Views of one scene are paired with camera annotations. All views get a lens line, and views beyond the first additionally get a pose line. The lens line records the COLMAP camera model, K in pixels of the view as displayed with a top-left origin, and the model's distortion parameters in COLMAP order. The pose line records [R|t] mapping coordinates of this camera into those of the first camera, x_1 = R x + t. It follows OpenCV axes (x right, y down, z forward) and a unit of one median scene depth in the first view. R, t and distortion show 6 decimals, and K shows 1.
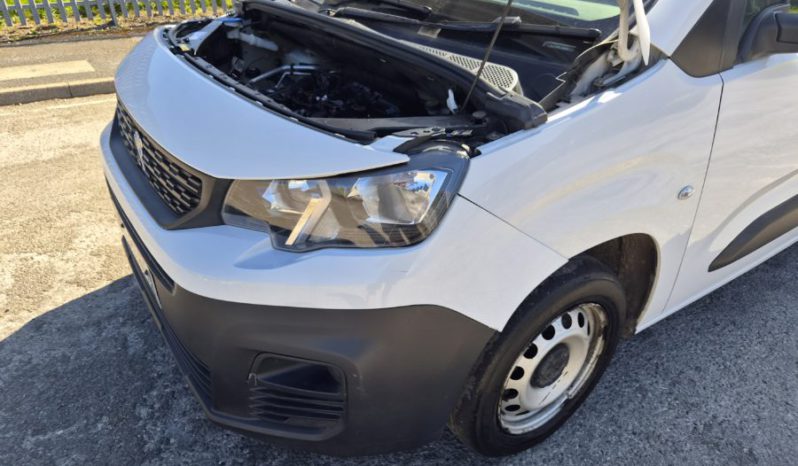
lens RADIAL K [[530.7, 0, 397.8], [0, 530.7, 224.0], [0, 0, 1]] dist [0.067894, -0.058954]
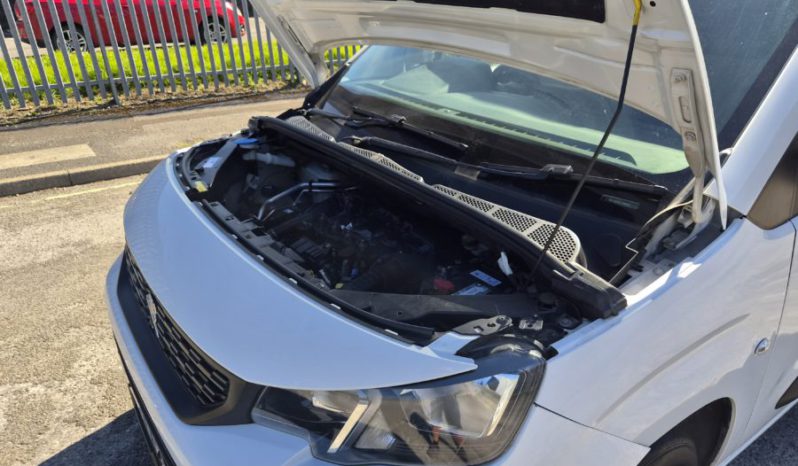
lens RADIAL K [[526.4, 0, 407.6], [0, 526.4, 232.0], [0, 0, 1]] dist [0.069943, -0.057954]
pose [[0.999268, -0.030763, 0.022726, -0.047363], [0.032390, 0.996652, -0.075073, -0.128254], [-0.020340, 0.075754, 0.996919, 0.062341]]
